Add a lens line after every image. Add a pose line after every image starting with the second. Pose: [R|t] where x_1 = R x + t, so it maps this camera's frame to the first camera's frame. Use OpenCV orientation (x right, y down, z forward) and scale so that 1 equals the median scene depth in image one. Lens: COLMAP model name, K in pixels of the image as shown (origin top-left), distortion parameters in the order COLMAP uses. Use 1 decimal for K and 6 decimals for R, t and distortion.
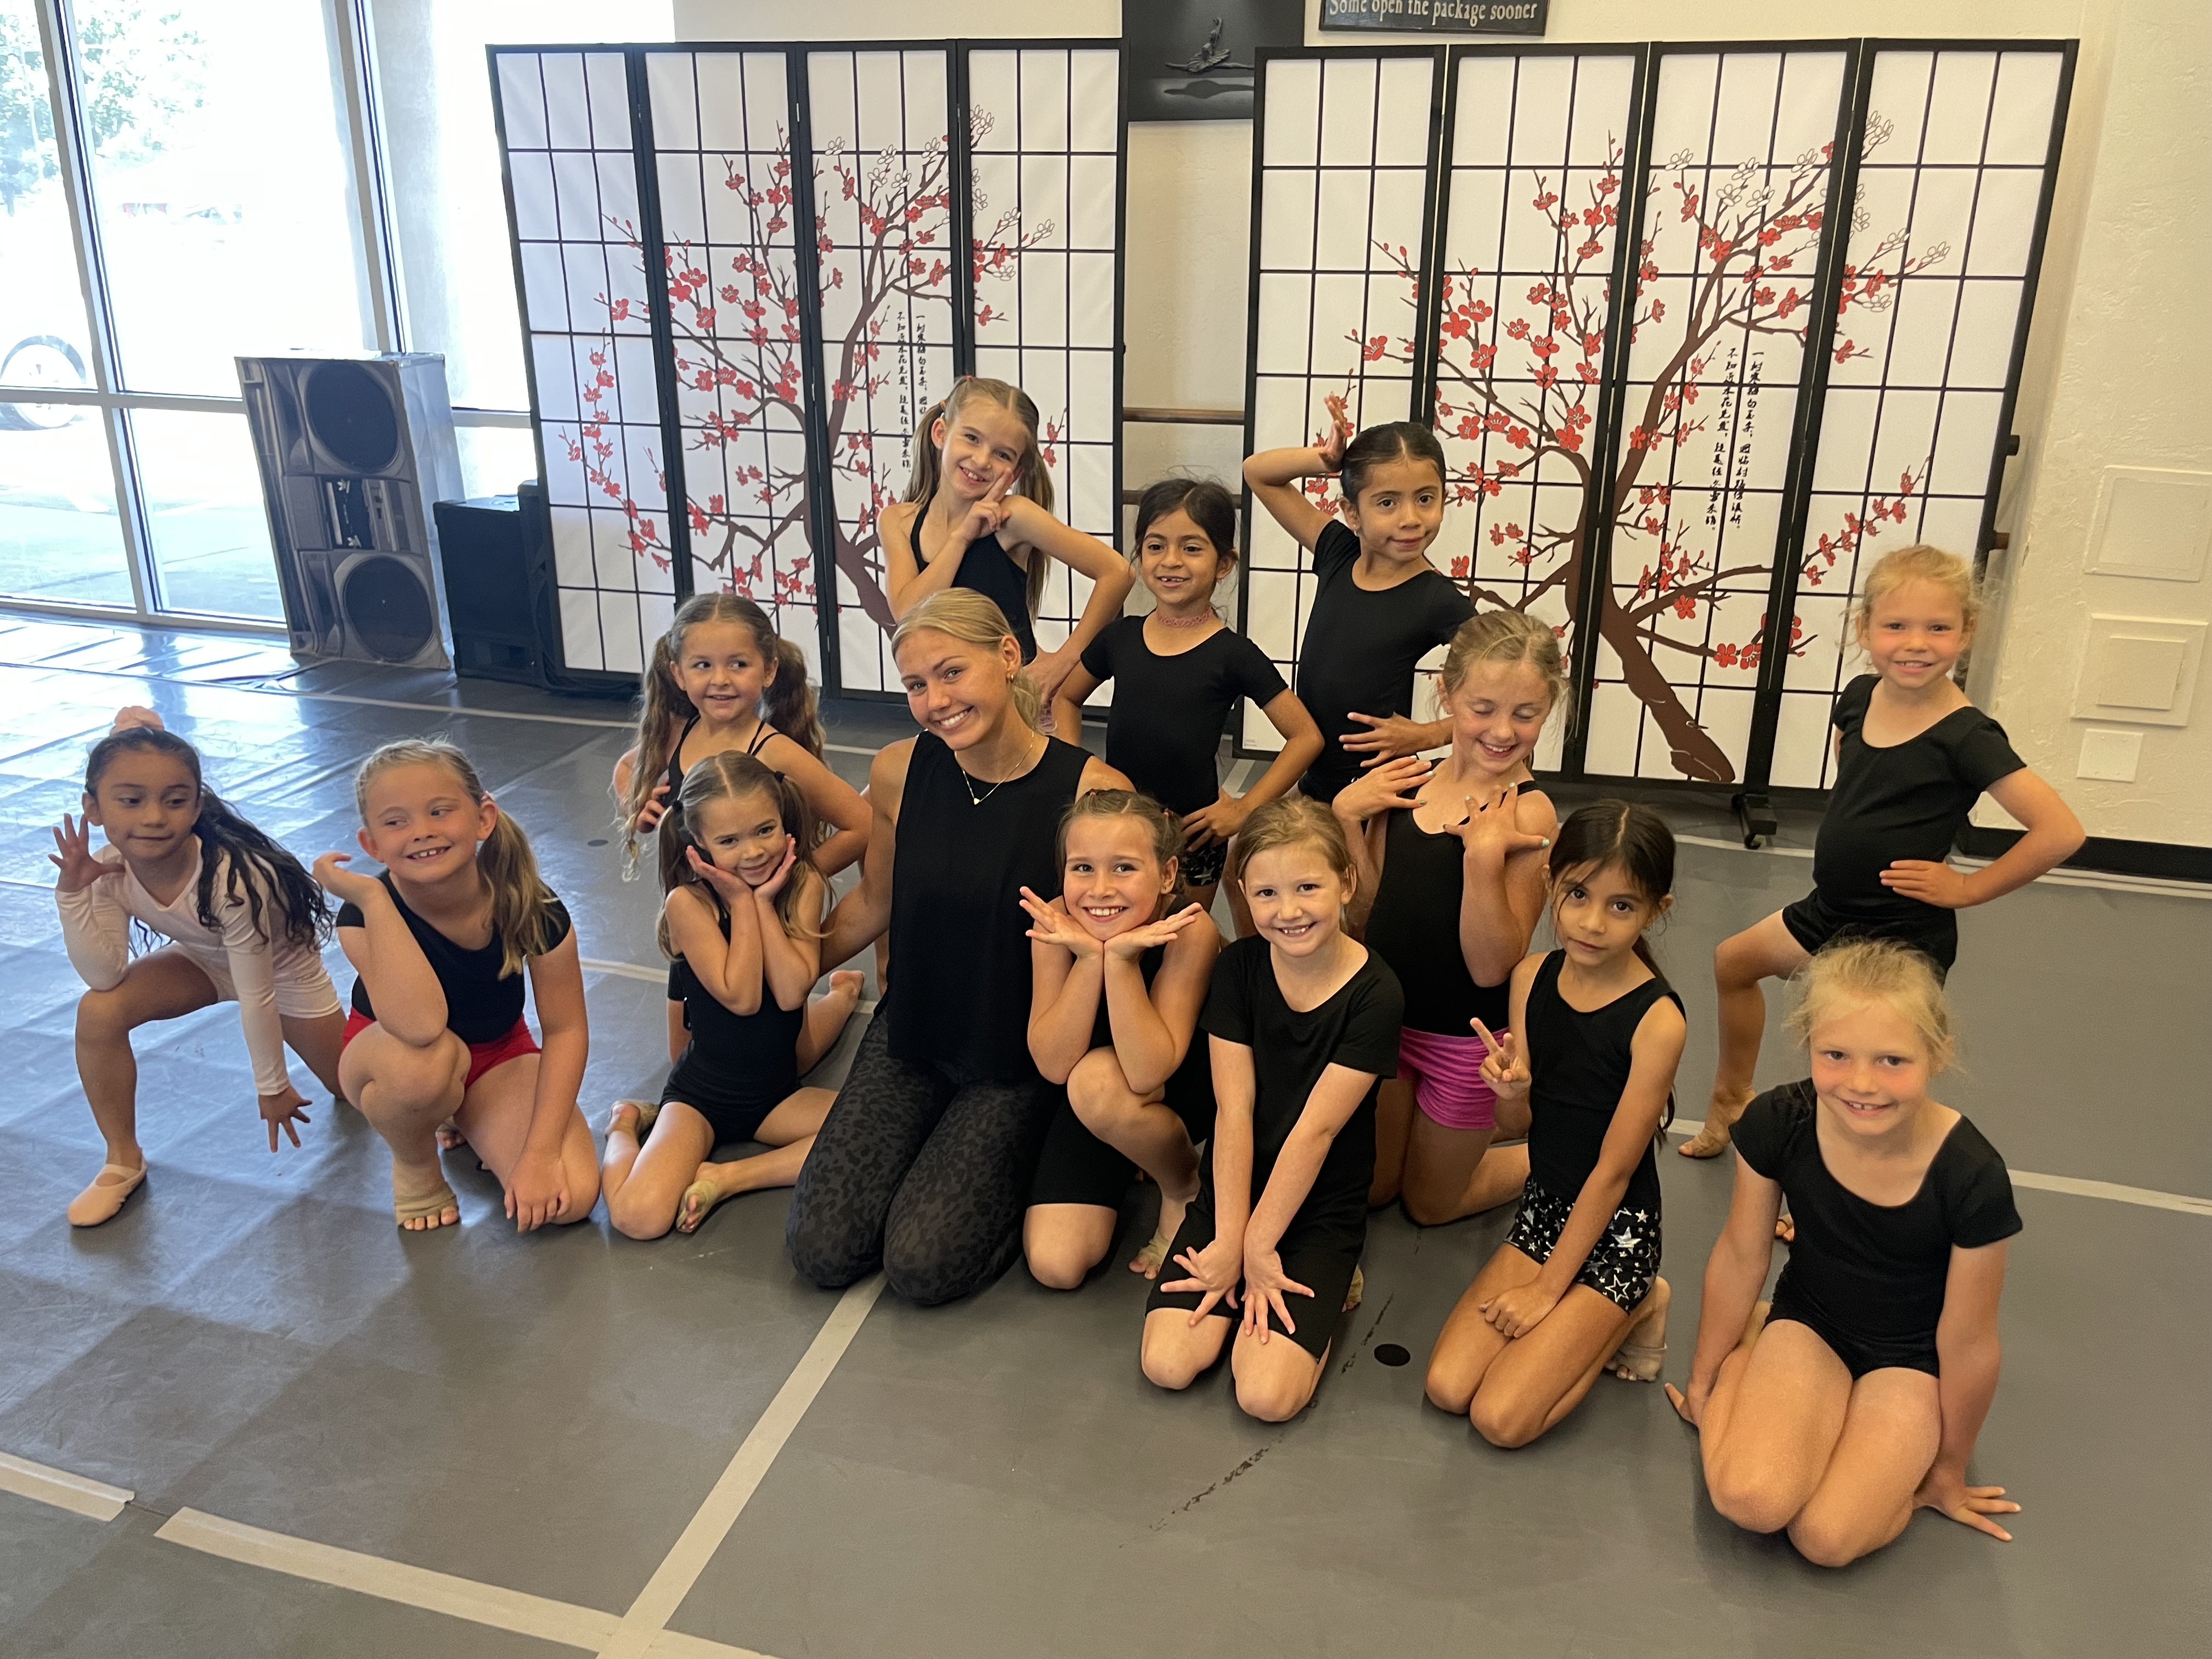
lens RADIAL K [[1703.0, 0, 1110.1], [0, 1703.0, 811.0], [0, 0, 1]] dist [0.053269, -0.071095]
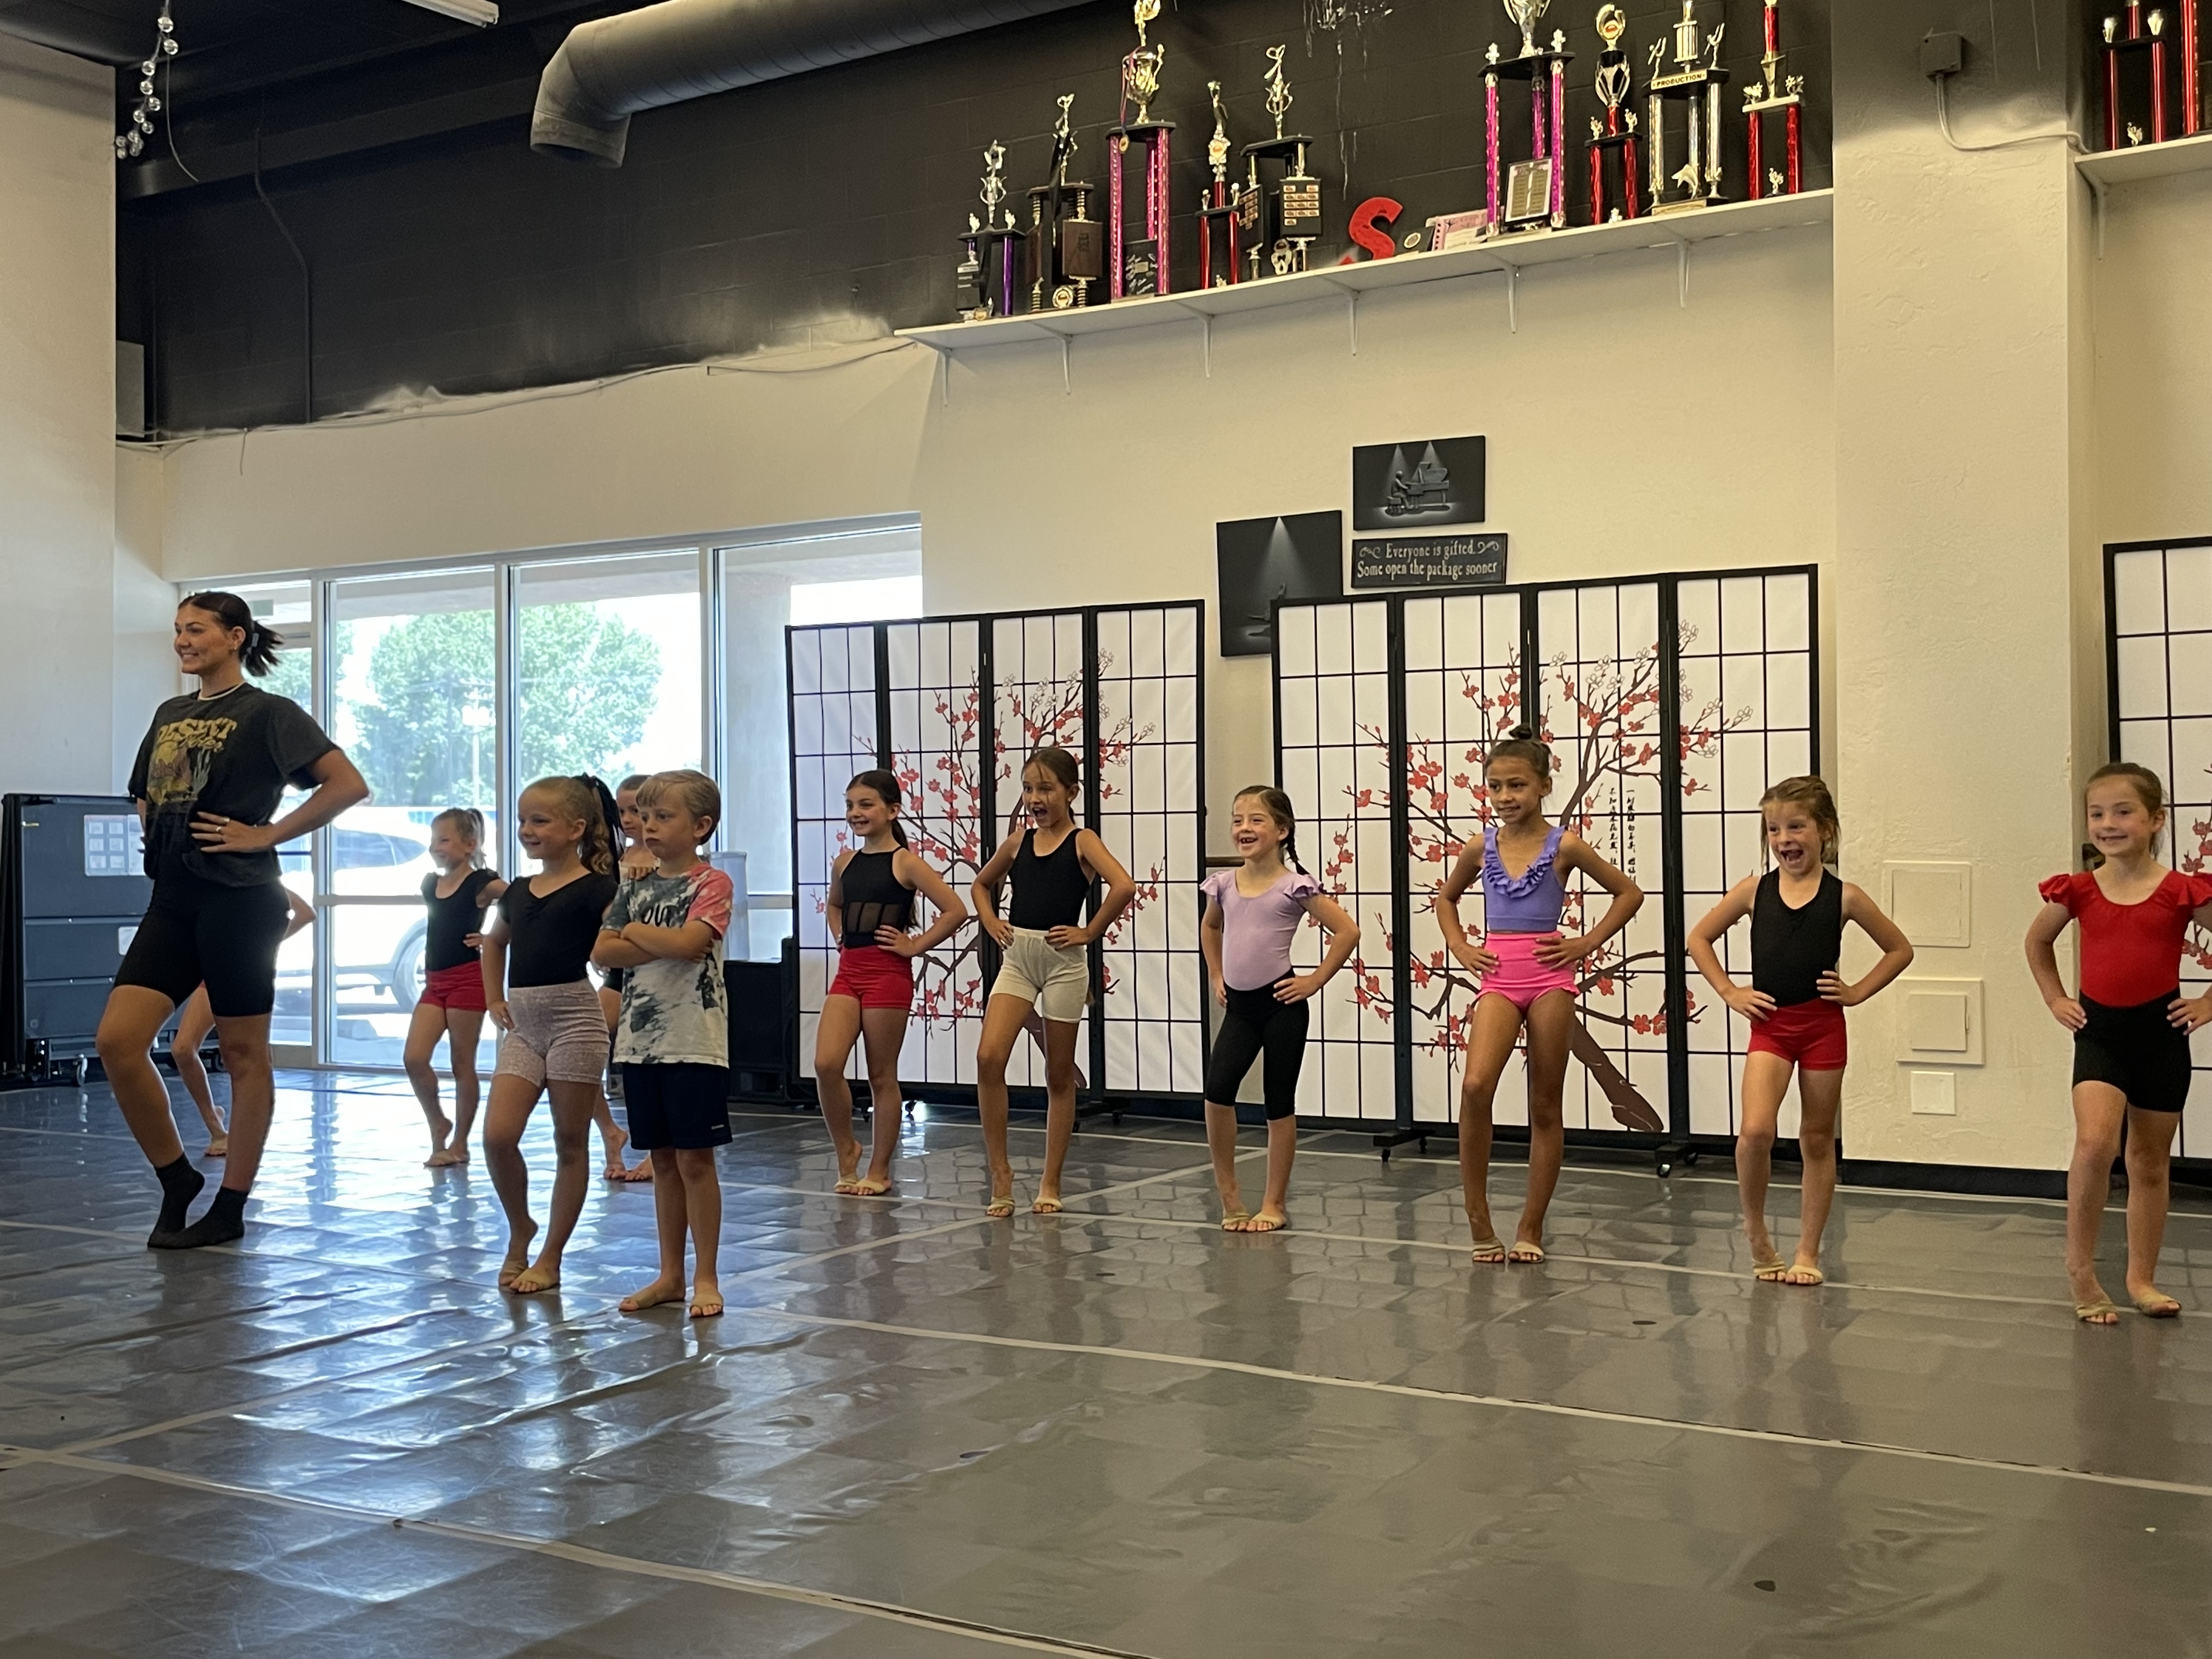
lens RADIAL K [[2524.3, 0, 1111.9], [0, 2524.3, 820.5], [0, 0, 1]] dist [0.082805, 0.000000]
pose [[0.963588, -0.023333, -0.266372, 0.483288], [-0.070023, 0.939402, -0.335590, 0.417235], [0.258061, 0.342023, 0.903563, -0.822030]]
